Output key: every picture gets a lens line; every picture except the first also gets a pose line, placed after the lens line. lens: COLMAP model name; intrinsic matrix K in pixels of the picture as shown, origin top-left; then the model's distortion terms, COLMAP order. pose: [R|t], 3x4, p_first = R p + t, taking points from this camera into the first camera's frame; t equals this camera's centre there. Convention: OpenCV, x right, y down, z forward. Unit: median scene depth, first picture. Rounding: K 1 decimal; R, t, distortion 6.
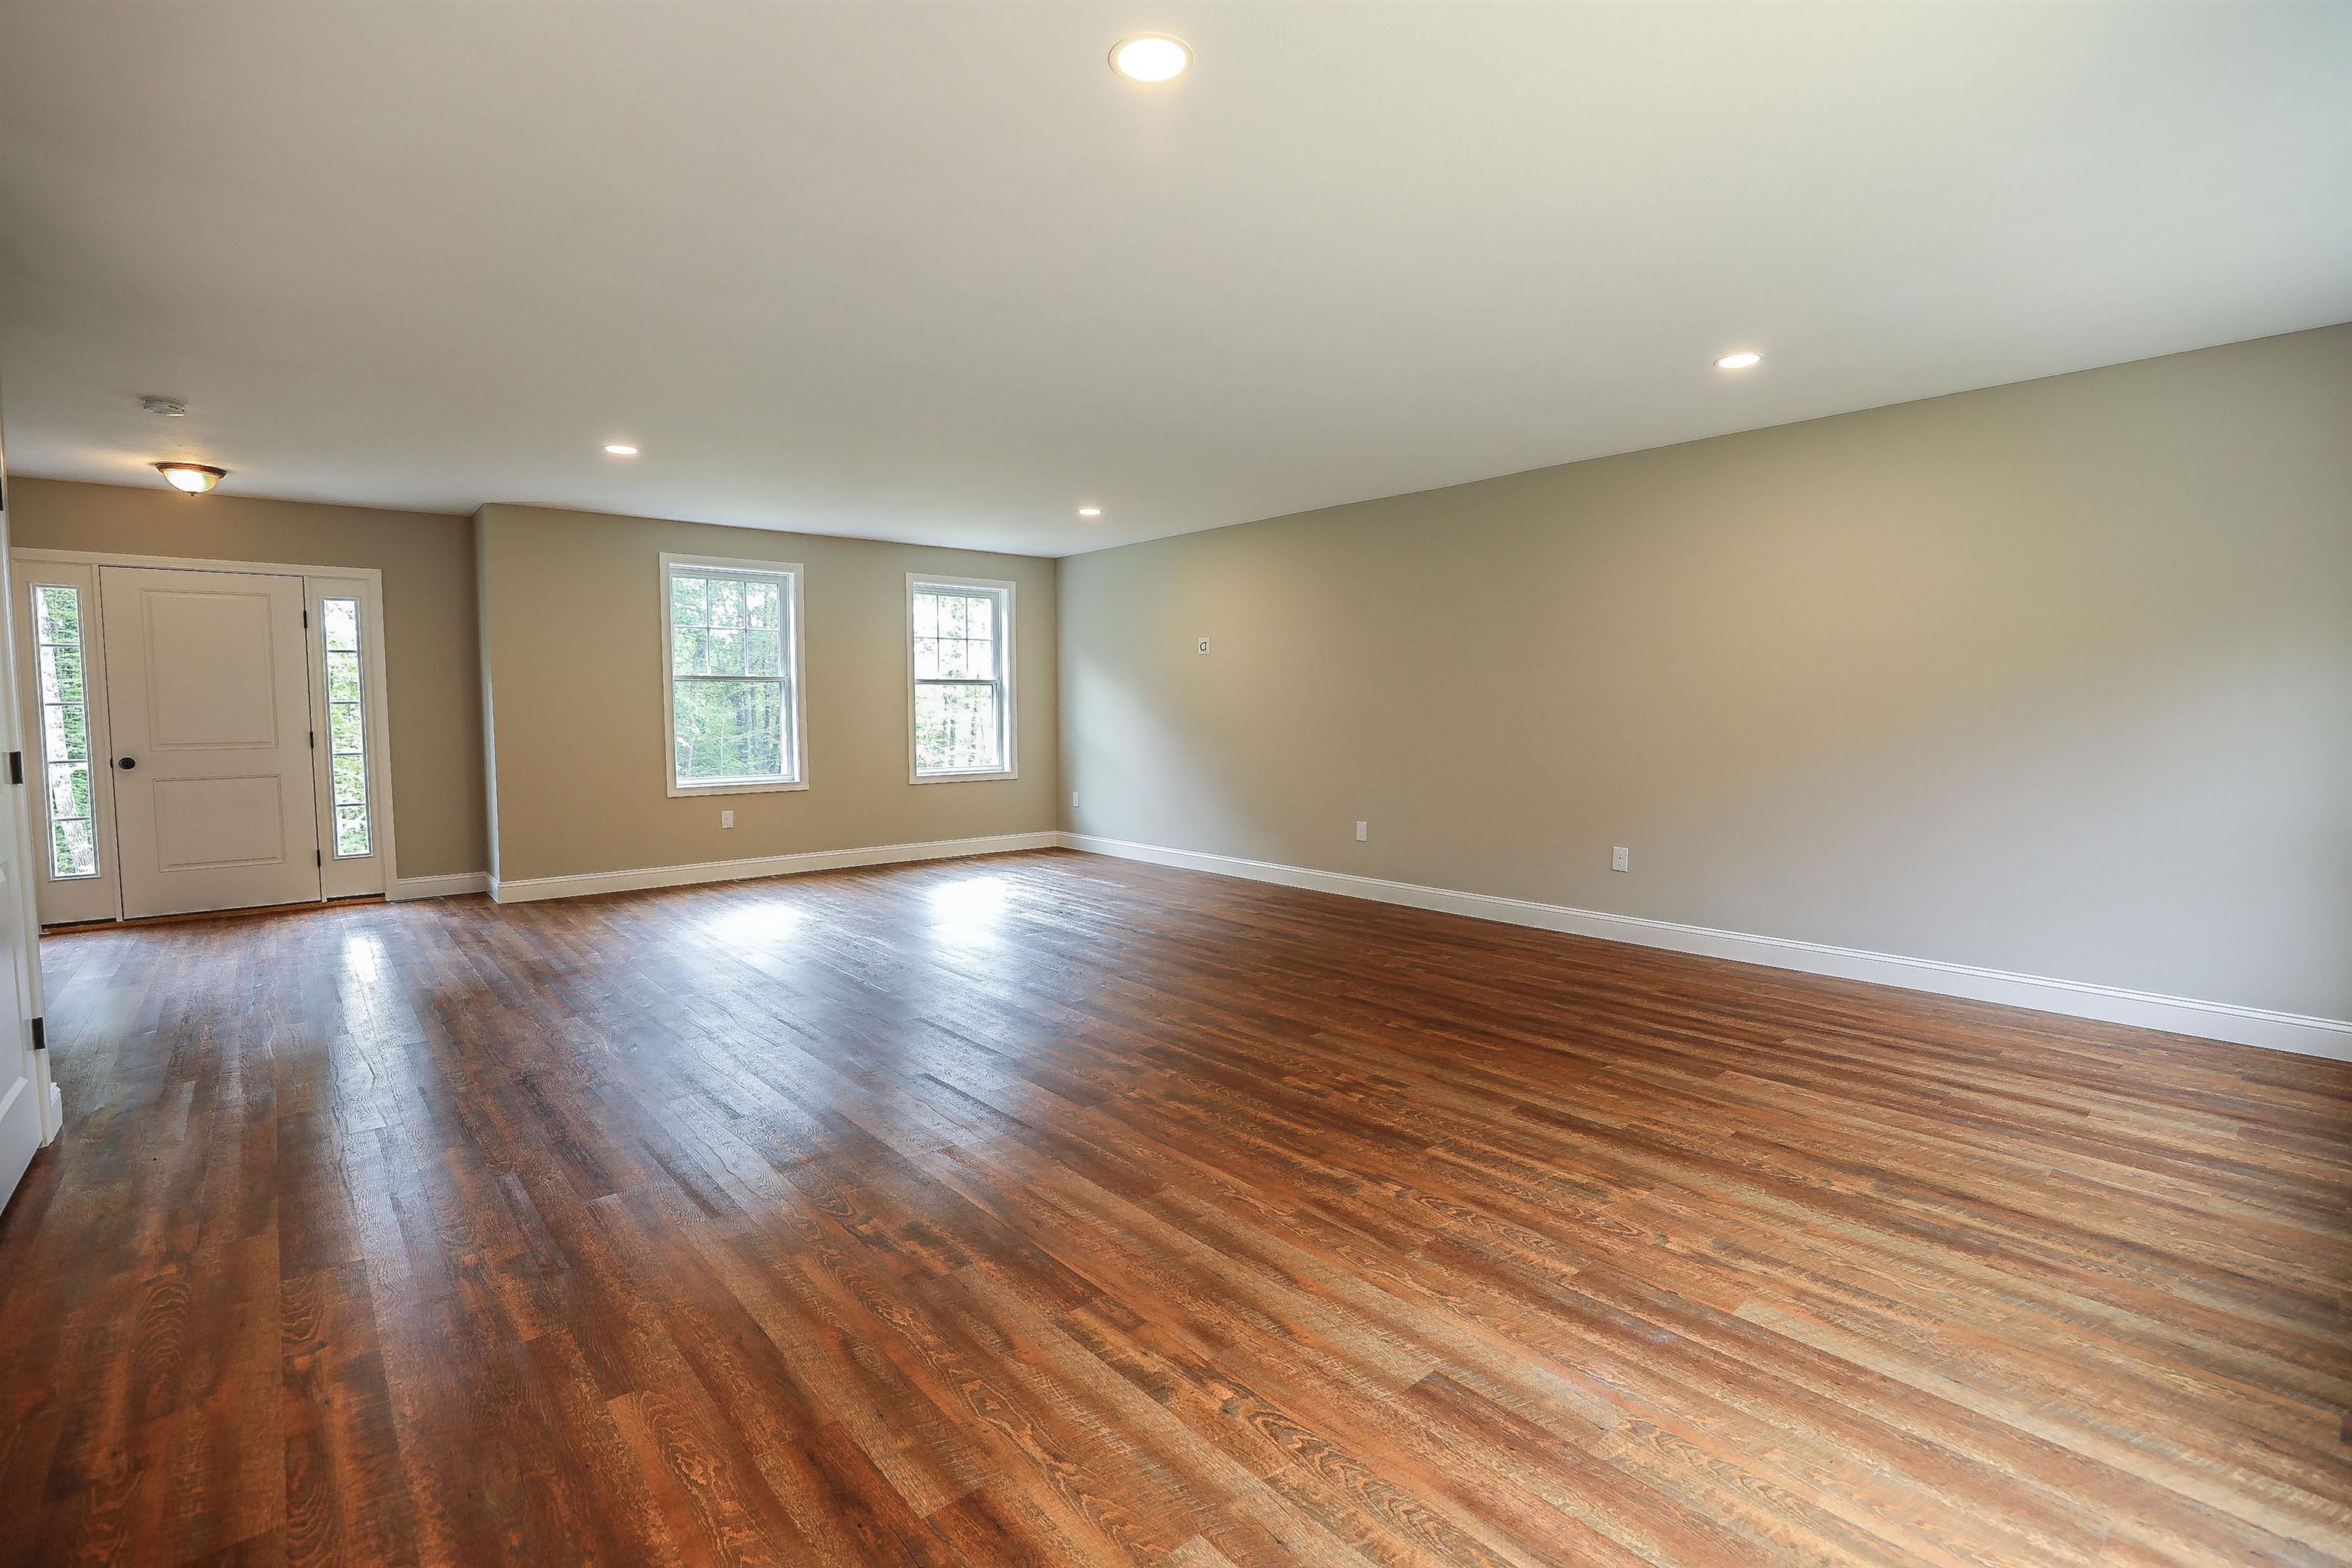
lens RADIAL K [[1073.0, 0, 1180.3], [0, 1073.0, 773.8], [0, 0, 1]] dist [-0.047248, 0.012751]
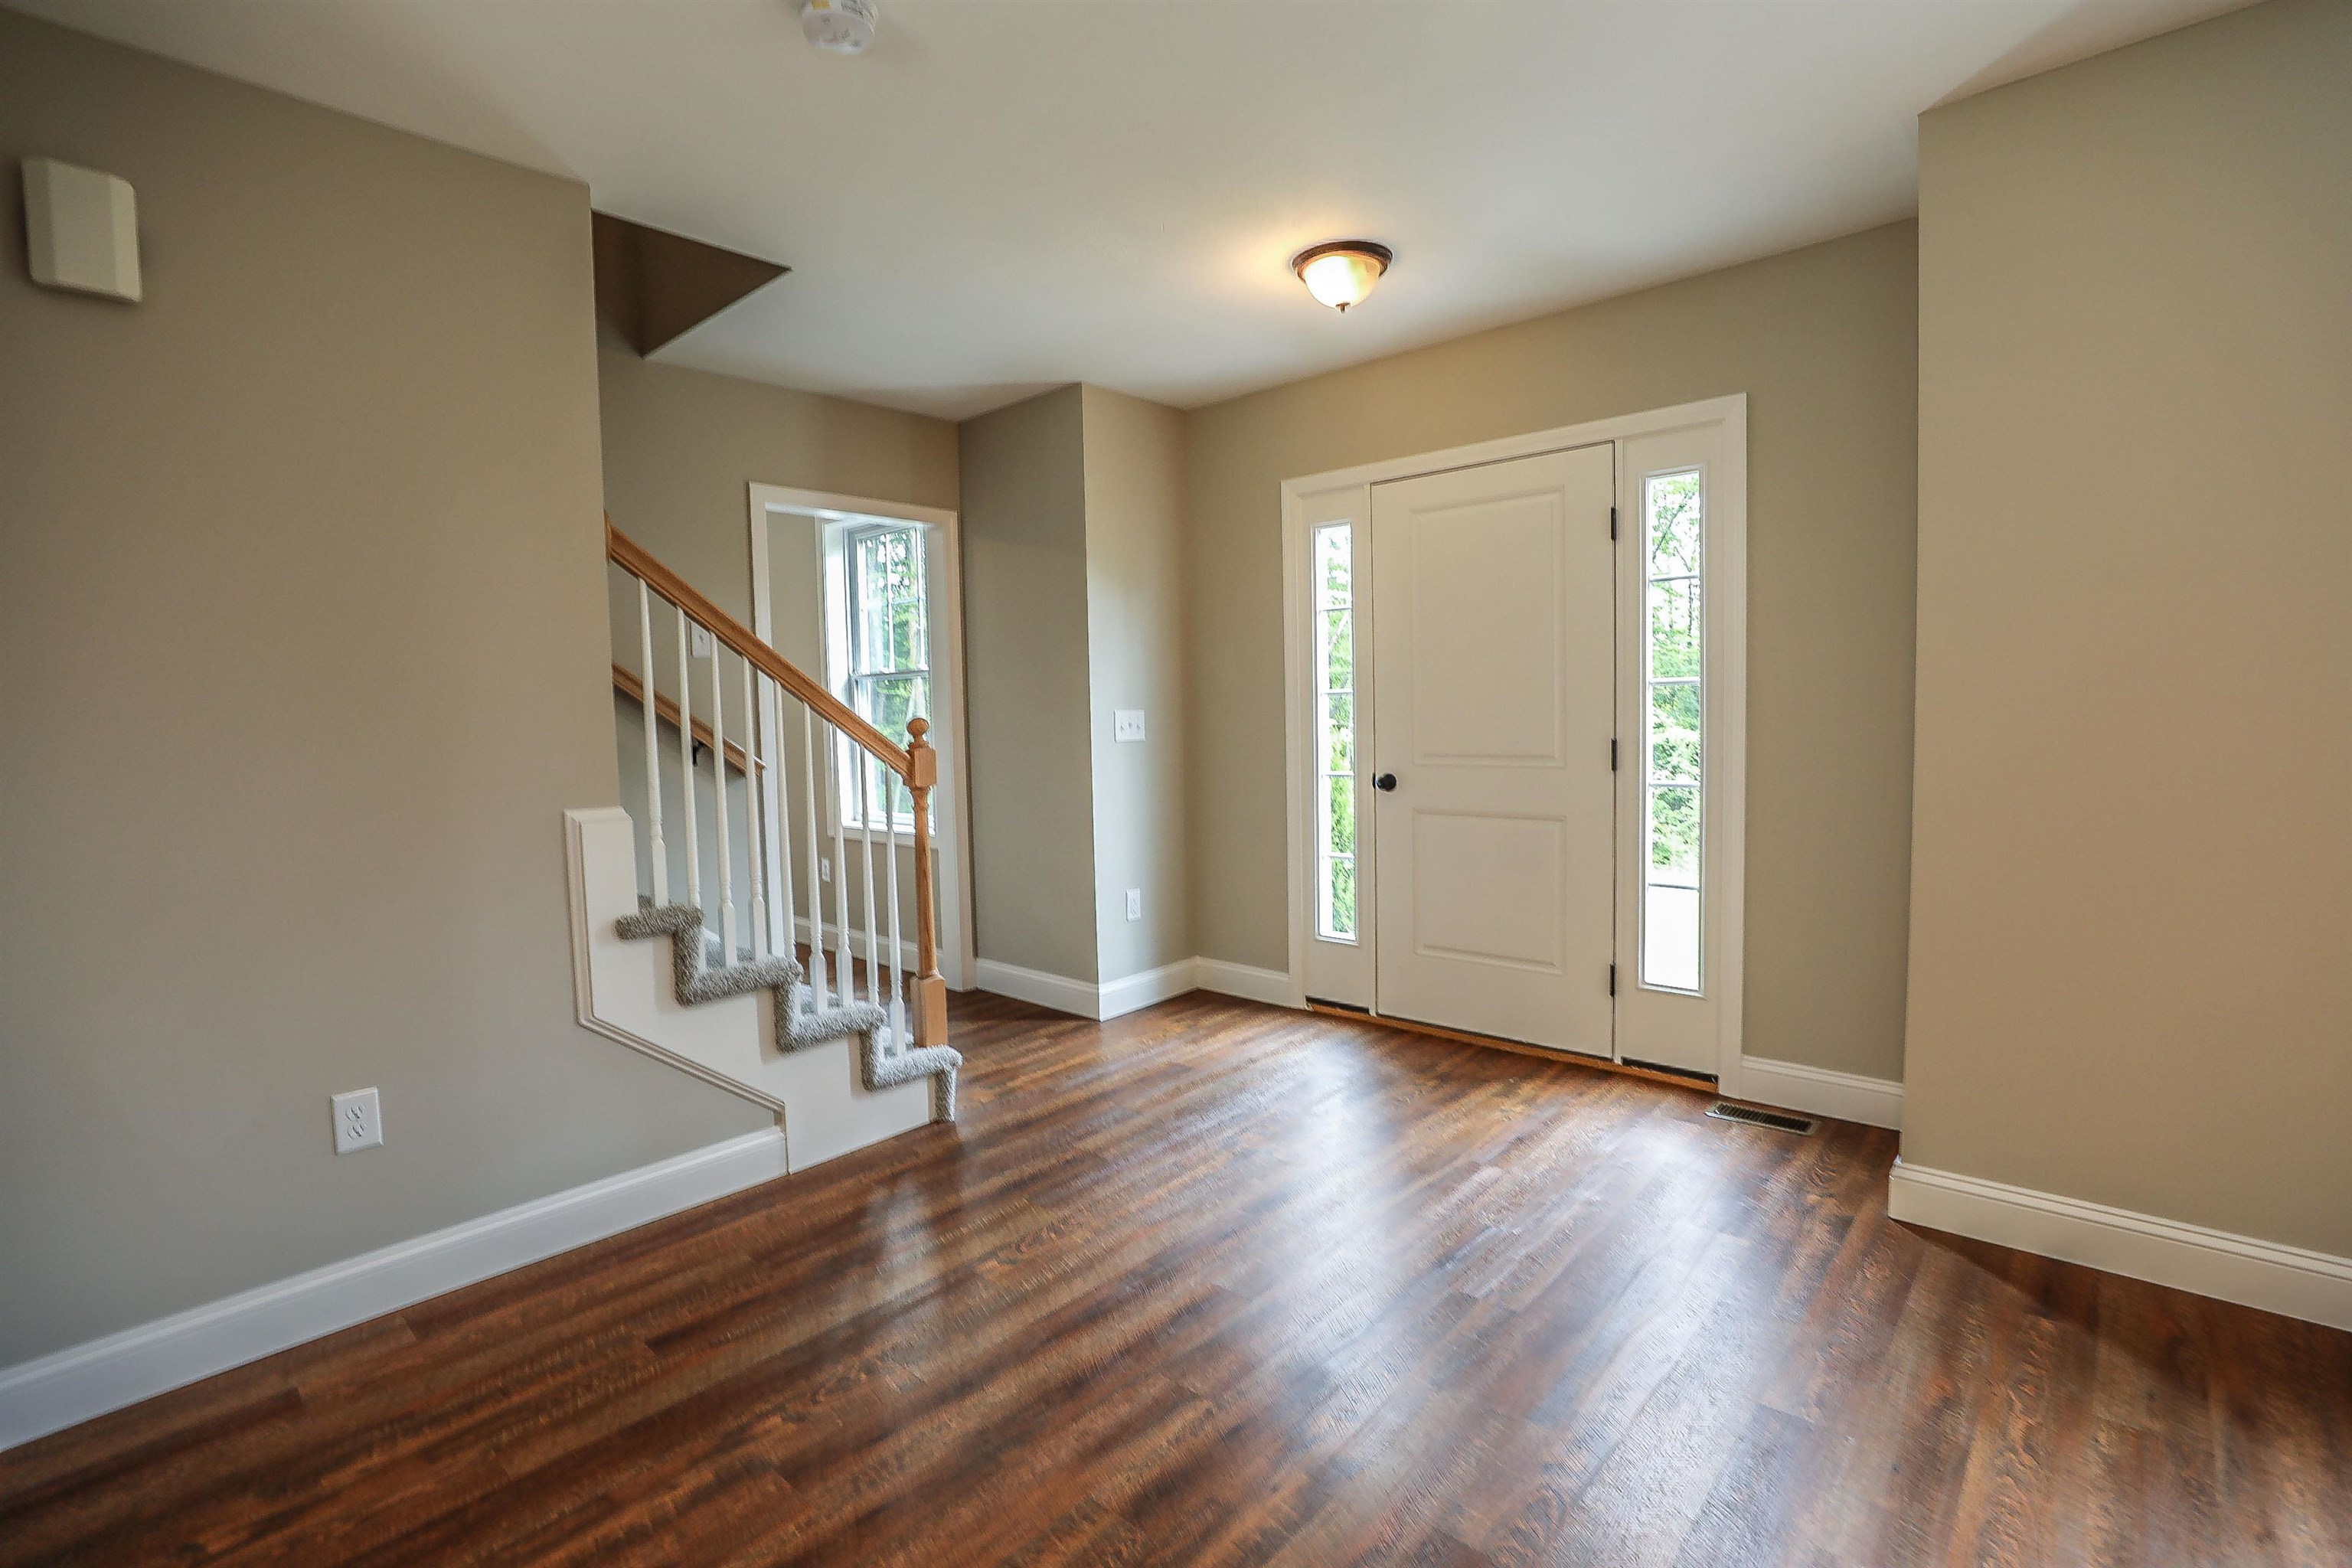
lens RADIAL K [[1073.0, 0, 1180.3], [0, 1073.0, 773.8], [0, 0, 1]] dist [-0.047248, 0.012751]
pose [[0.115932, 0.063027, -0.991255, -0.695532], [-0.040974, 0.997439, 0.058628, -0.097146], [0.992412, 0.033819, 0.118218, 1.516894]]
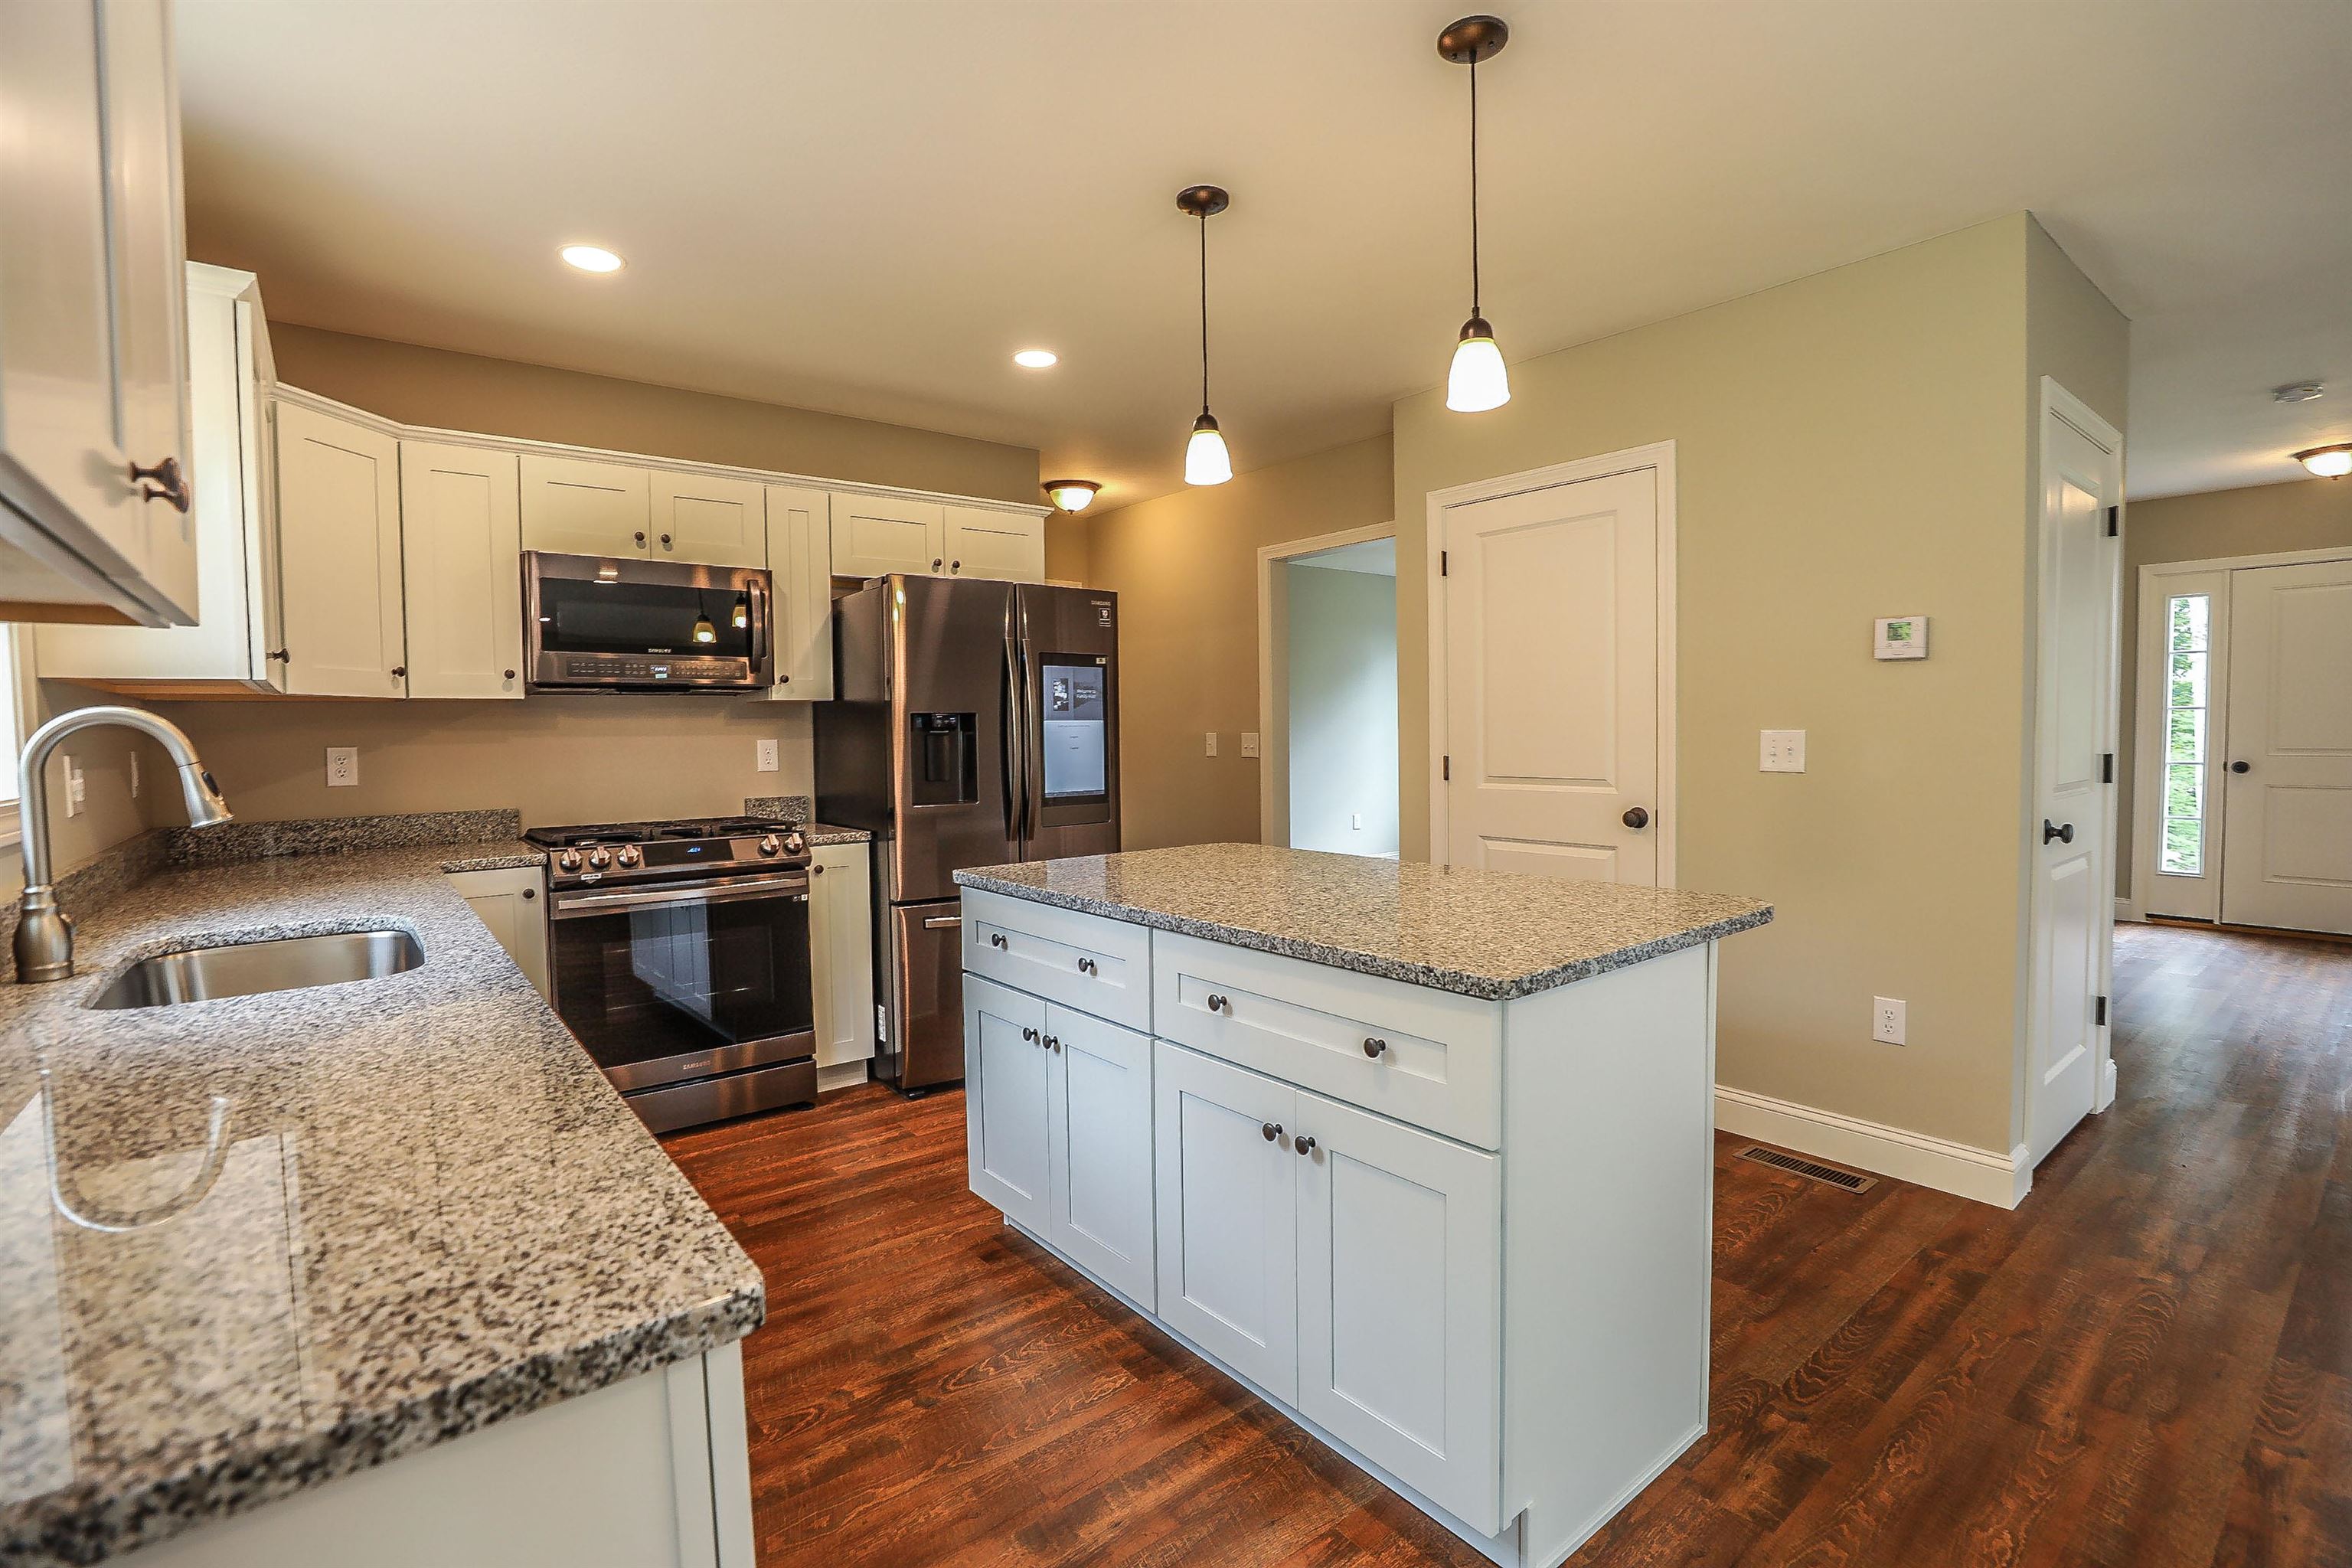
lens RADIAL K [[1073.0, 0, 1180.3], [0, 1073.0, 773.8], [0, 0, 1]] dist [-0.047248, 0.012751]
pose [[-0.042518, 0.048062, -0.997939, 0.023970], [-0.049986, 0.997489, 0.050170, -0.005667], [0.997844, 0.052016, -0.040009, 0.052069]]
